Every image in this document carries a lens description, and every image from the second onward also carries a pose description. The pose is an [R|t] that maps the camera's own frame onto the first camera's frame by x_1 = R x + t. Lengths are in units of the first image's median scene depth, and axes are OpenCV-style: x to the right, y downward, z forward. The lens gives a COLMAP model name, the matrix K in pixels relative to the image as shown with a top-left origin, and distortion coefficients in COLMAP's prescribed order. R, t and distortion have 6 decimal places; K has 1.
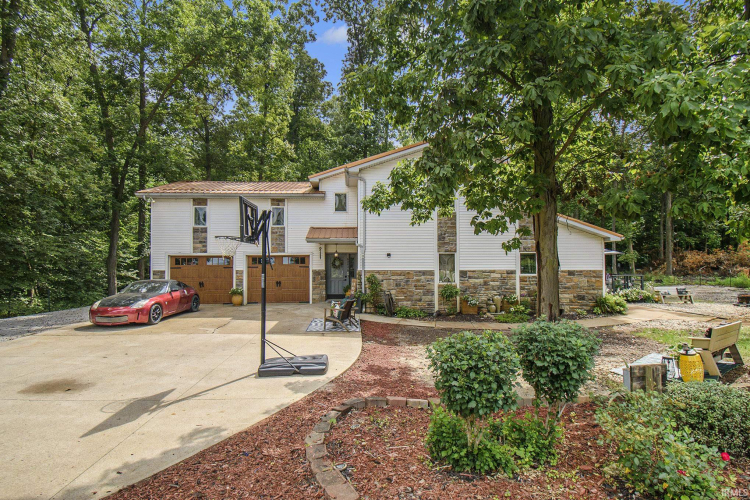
lens RADIAL K [[359.5, 0, 375.1], [0, 359.5, 250.9], [0, 0, 1]] dist [0.002267, -0.000060]
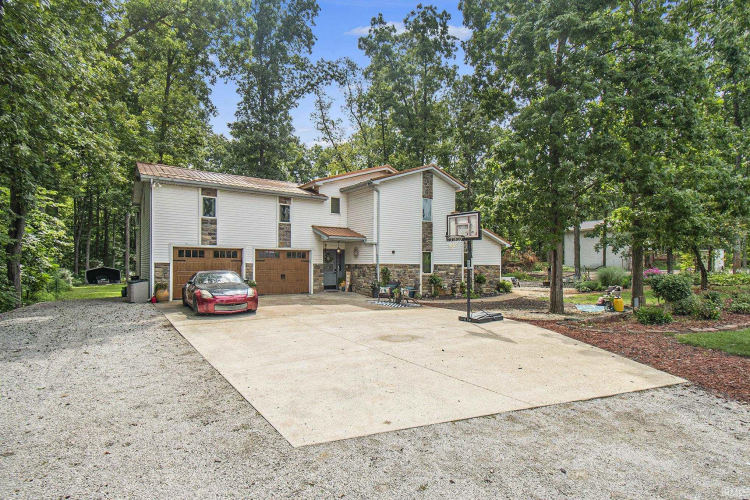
lens RADIAL K [[359.5, 0, 374.2], [0, 359.5, 254.1], [0, 0, 1]] dist [0.002267, -0.000060]
pose [[0.856459, 0.021943, 0.515748, -0.604083], [-0.027924, 0.999603, 0.003841, 0.013841], [-0.515459, -0.017691, 0.856732, -0.057137]]
